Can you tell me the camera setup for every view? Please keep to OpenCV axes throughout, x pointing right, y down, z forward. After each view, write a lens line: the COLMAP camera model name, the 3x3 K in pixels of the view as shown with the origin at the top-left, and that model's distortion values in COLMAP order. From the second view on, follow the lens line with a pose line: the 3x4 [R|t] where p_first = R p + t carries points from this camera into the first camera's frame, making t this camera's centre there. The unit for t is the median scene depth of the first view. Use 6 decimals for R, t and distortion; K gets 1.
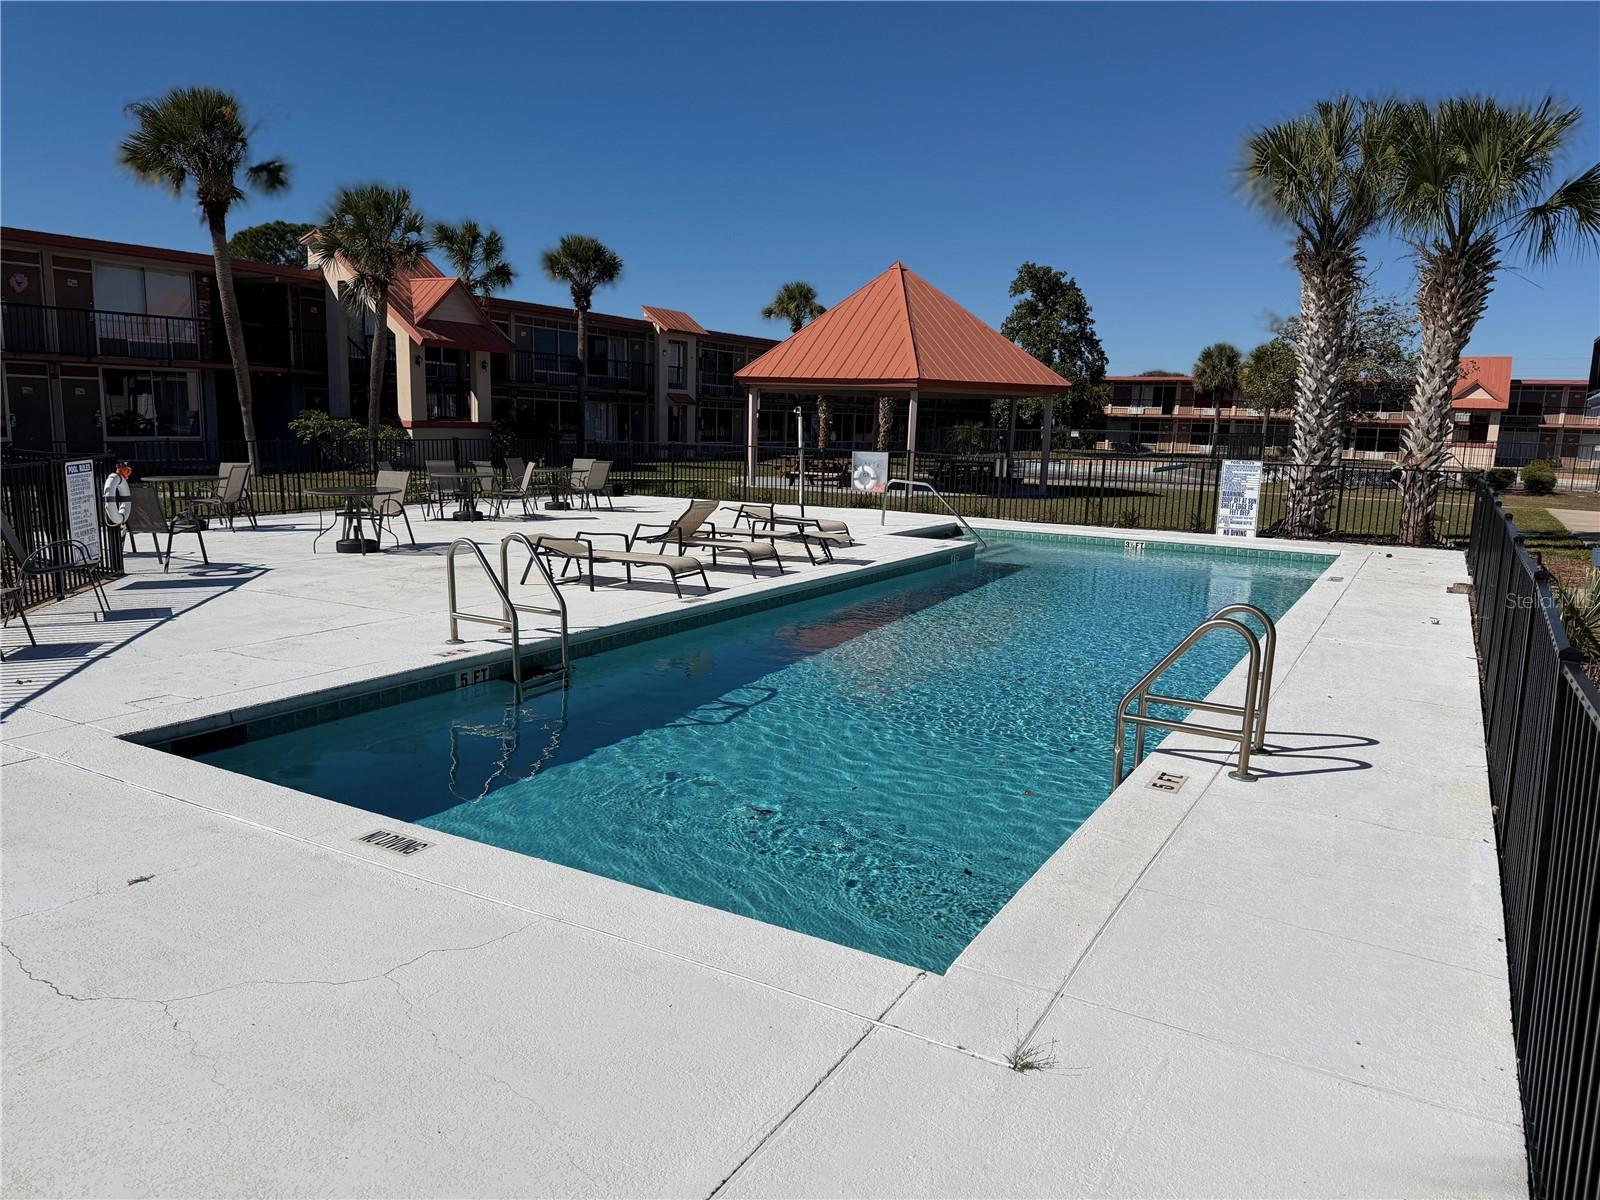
lens RADIAL K [[1133.6, 0, 800.0], [0, 1133.6, 600.0], [0, 0, 1]] dist [0.169426, -0.255385]
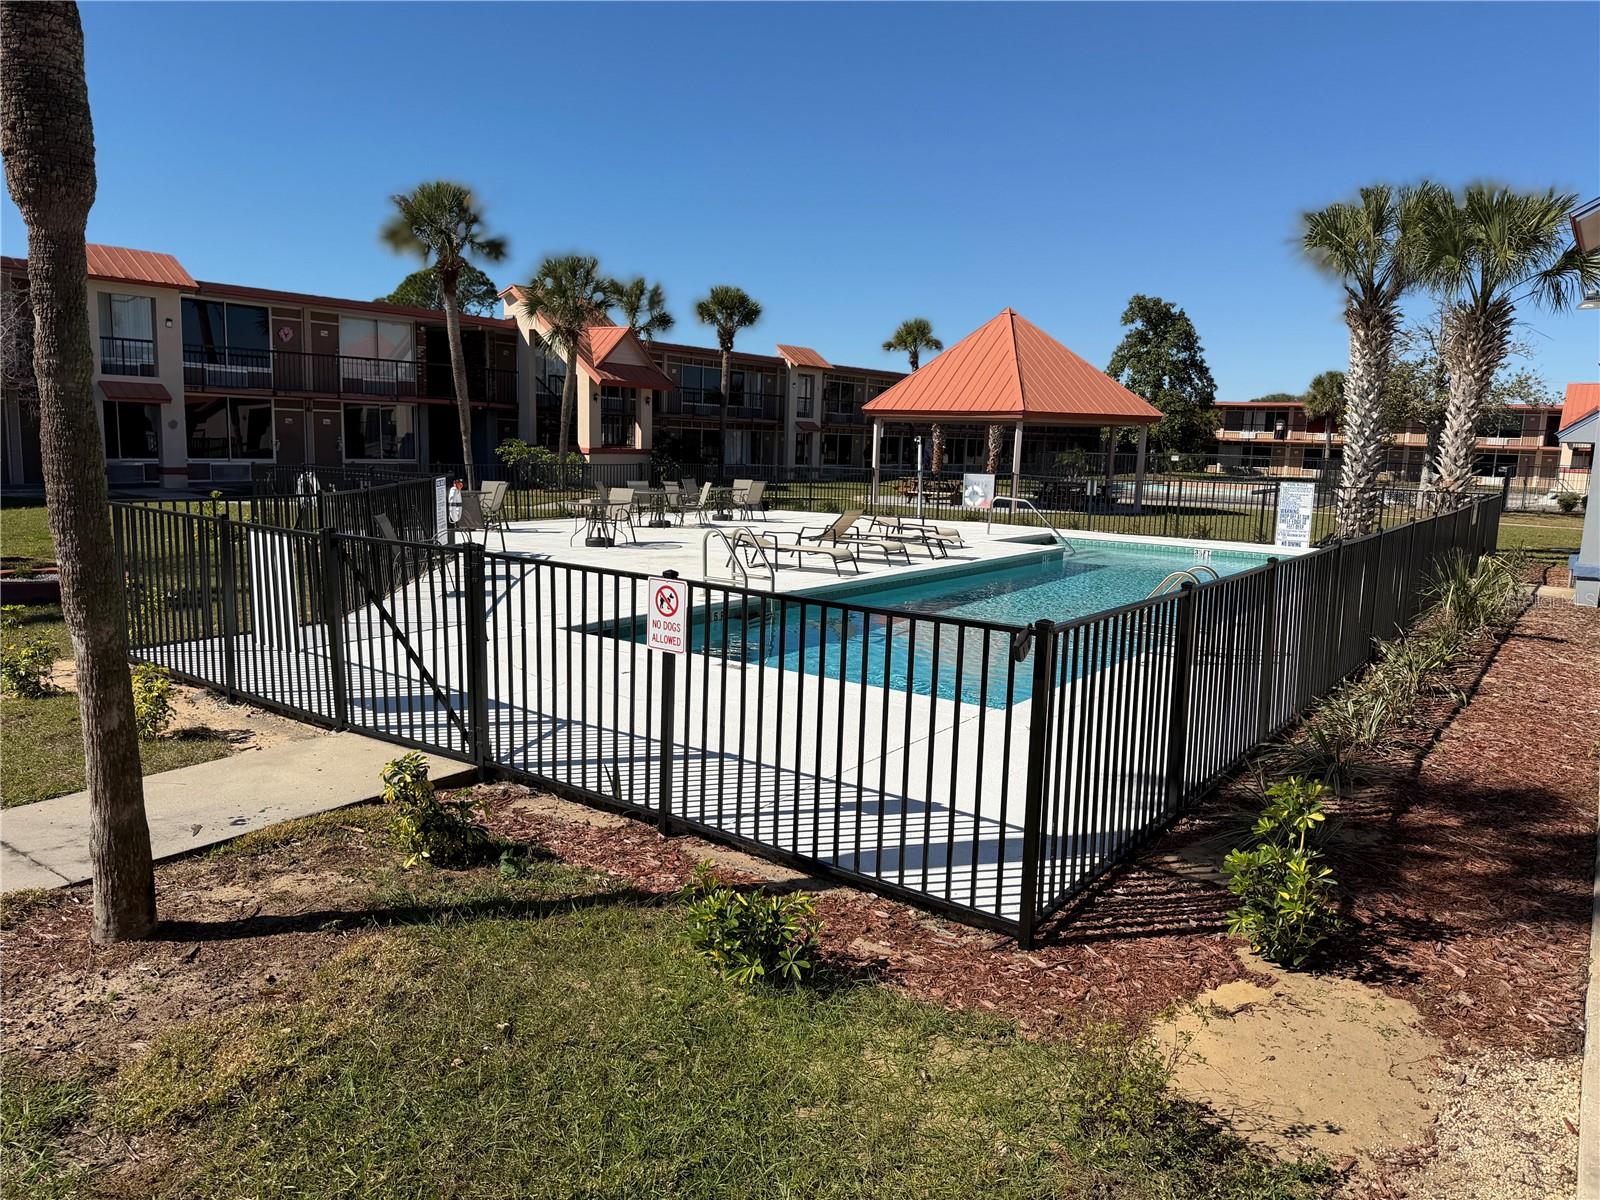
lens RADIAL K [[1133.6, 0, 800.0], [0, 1133.6, 600.0], [0, 0, 1]] dist [0.169426, -0.255385]
pose [[0.995394, 0.015673, -0.094581, -0.007834], [-0.017497, 0.999676, -0.018484, 0.020645], [0.094261, 0.020054, 0.995346, -0.157053]]
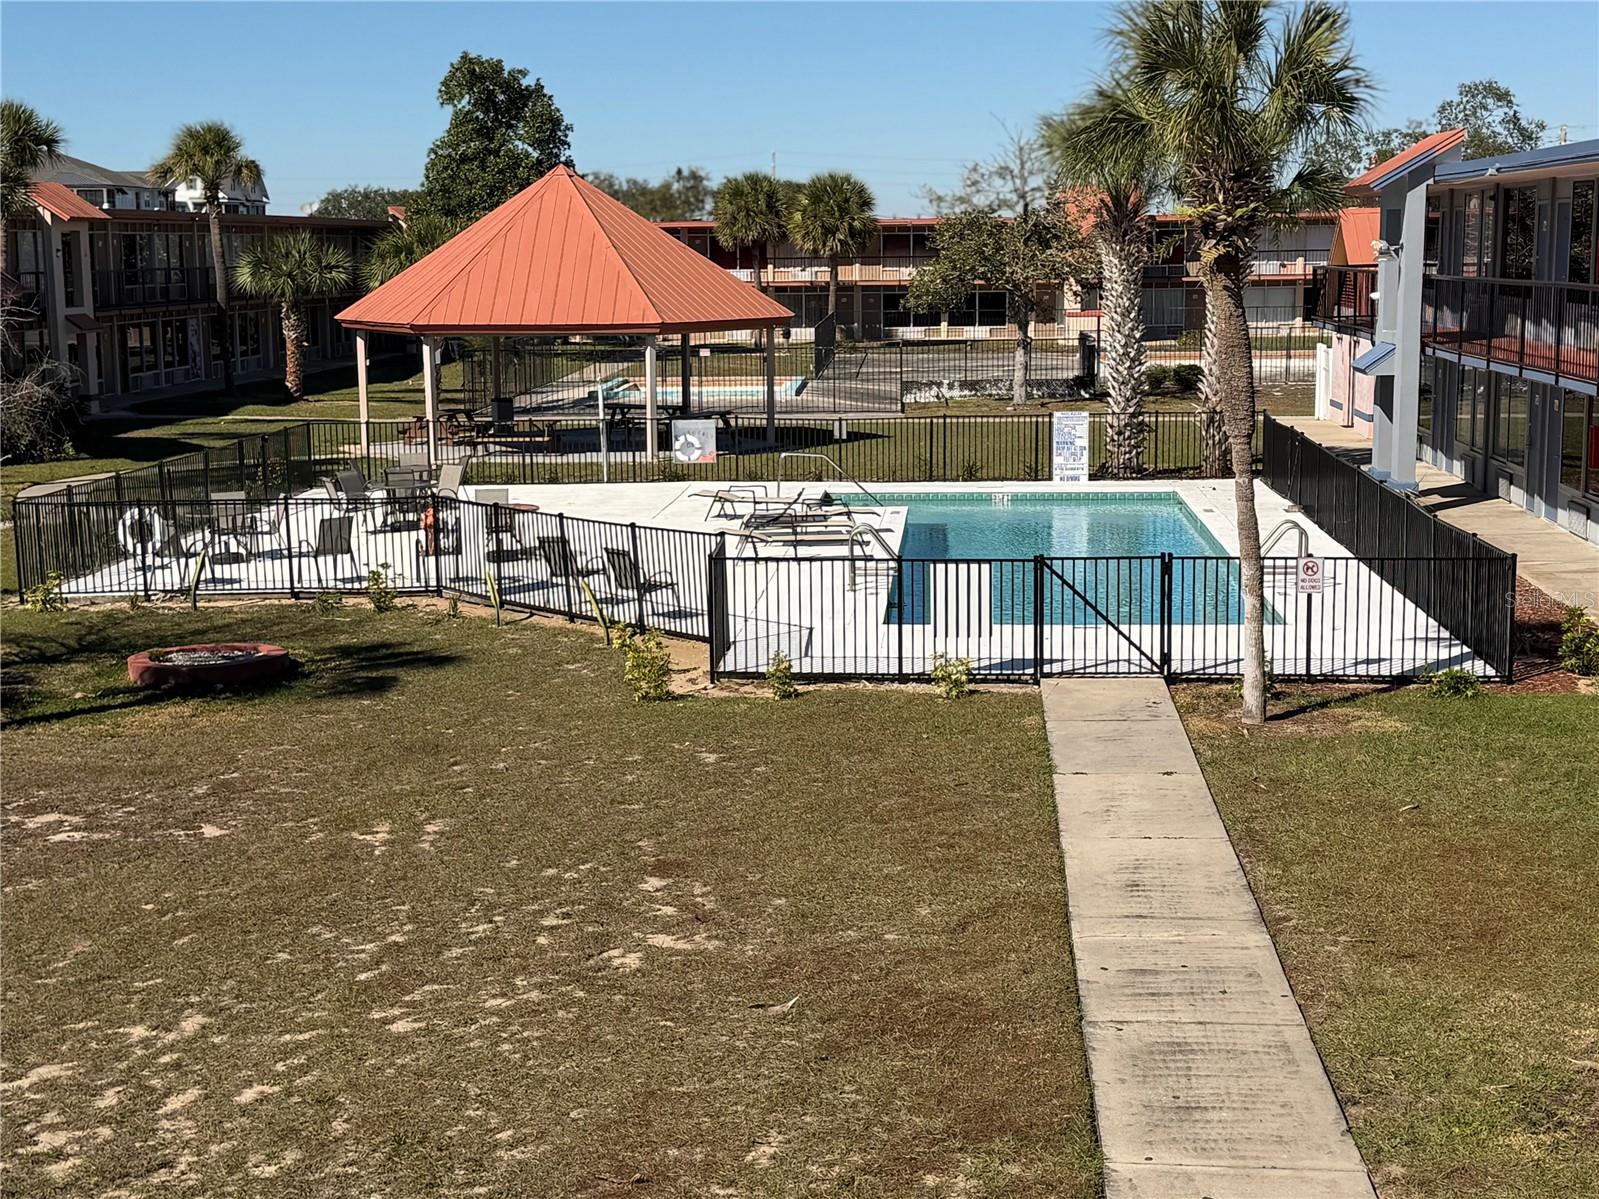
lens RADIAL K [[2445.8, 0, 799.5], [0, 2445.8, 599.5], [0, 0, 1]] dist [0.110248, -0.005498]
pose [[0.904509, -0.101911, 0.414099, -0.551977], [0.106633, 0.994229, 0.011765, -0.000156], [-0.412908, 0.033516, 0.910156, -0.659341]]
